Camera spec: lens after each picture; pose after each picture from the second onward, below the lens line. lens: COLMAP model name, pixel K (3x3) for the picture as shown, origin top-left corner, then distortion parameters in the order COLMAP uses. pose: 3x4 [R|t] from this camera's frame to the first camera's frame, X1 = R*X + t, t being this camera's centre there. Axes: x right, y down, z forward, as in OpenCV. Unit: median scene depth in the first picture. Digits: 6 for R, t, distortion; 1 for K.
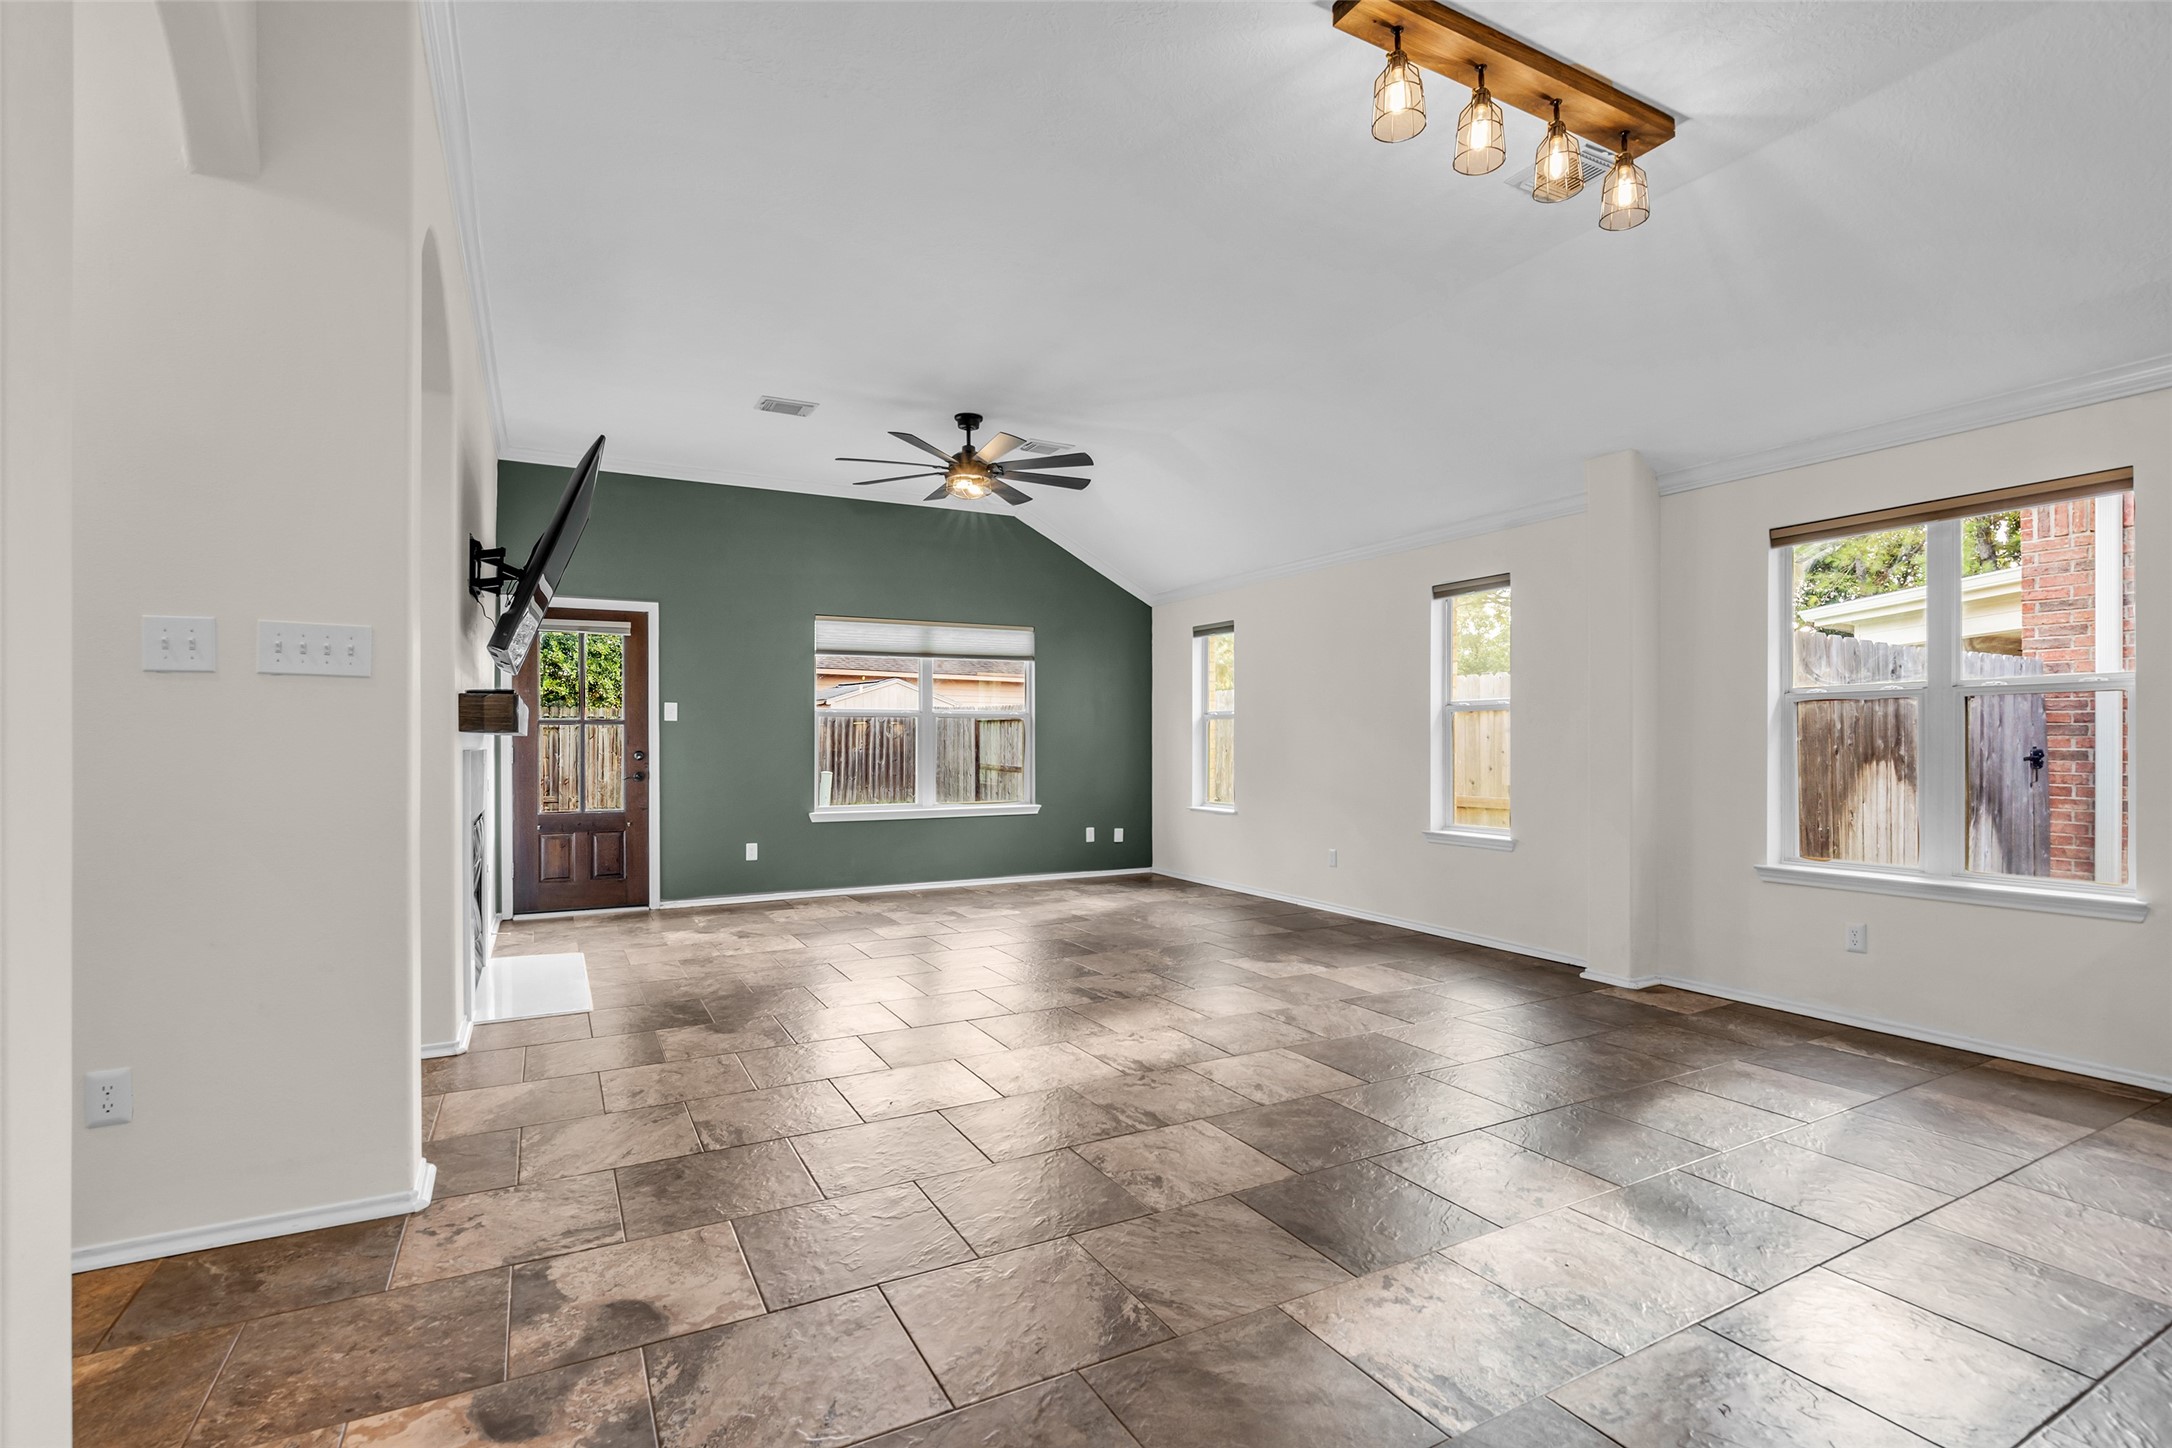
lens RADIAL K [[1004.2, 0, 1095.9], [0, 1004.2, 746.7], [0, 0, 1]] dist [-0.017361, 0.004415]
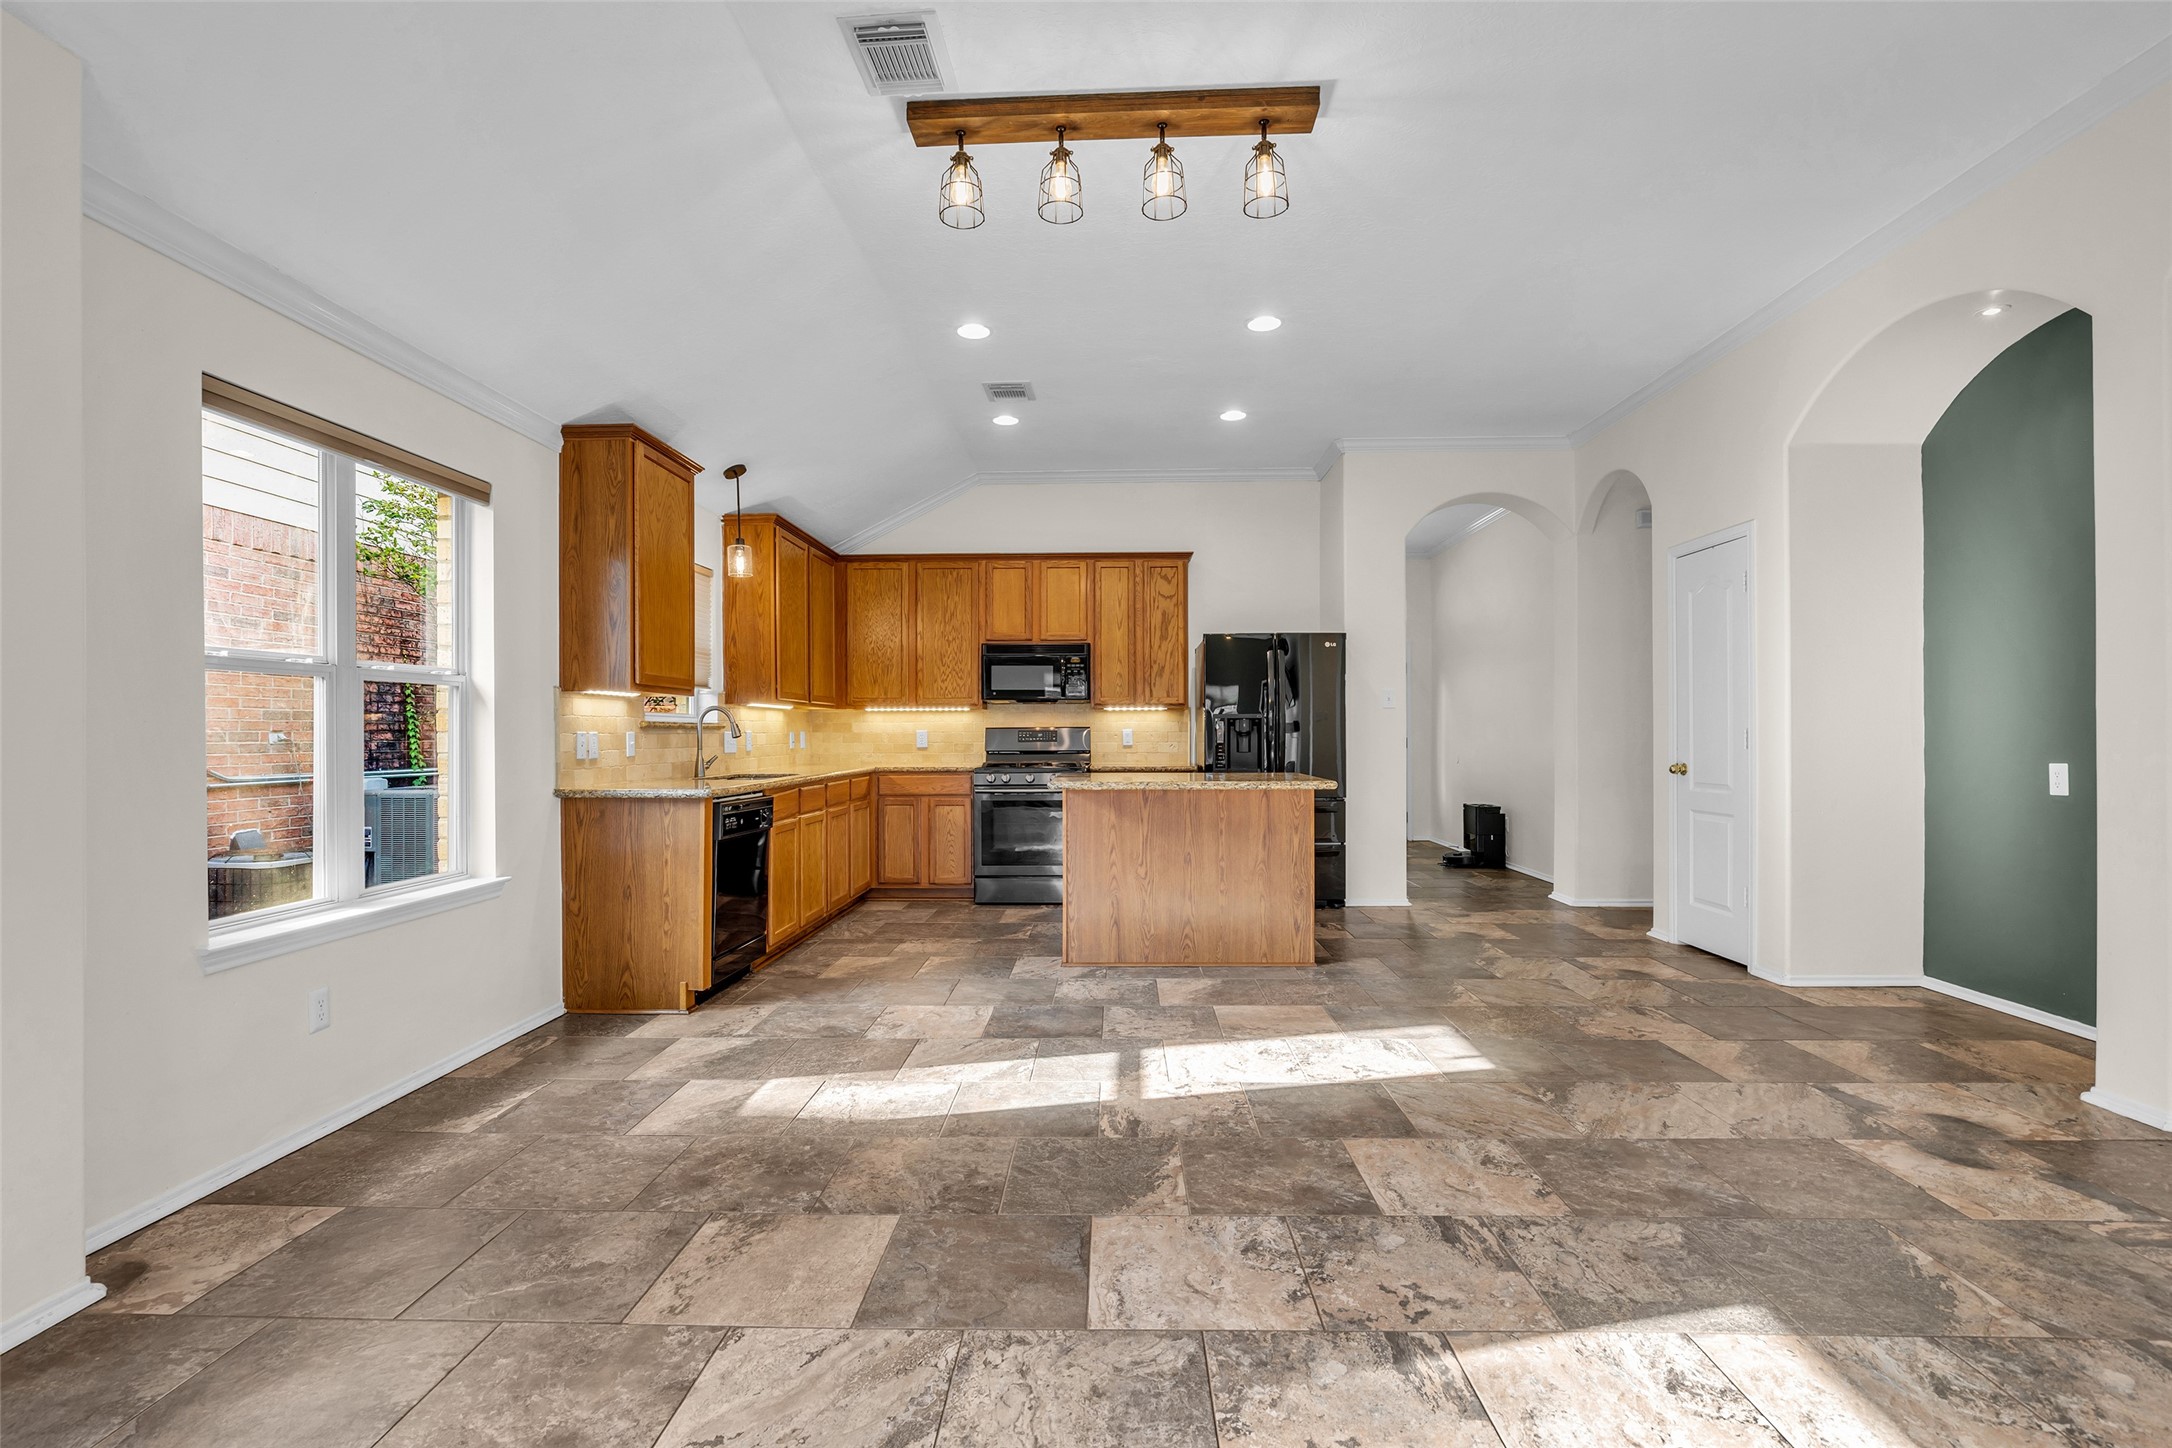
lens RADIAL K [[1004.2, 0, 1086.4], [0, 1004.2, 723.0], [0, 0, 1]] dist [-0.017361, 0.004415]
pose [[-0.860017, 0.008423, 0.510195, -0.047865], [0.005260, 0.999957, -0.007642, -0.003304], [-0.510238, -0.003889, -0.860025, 0.904279]]
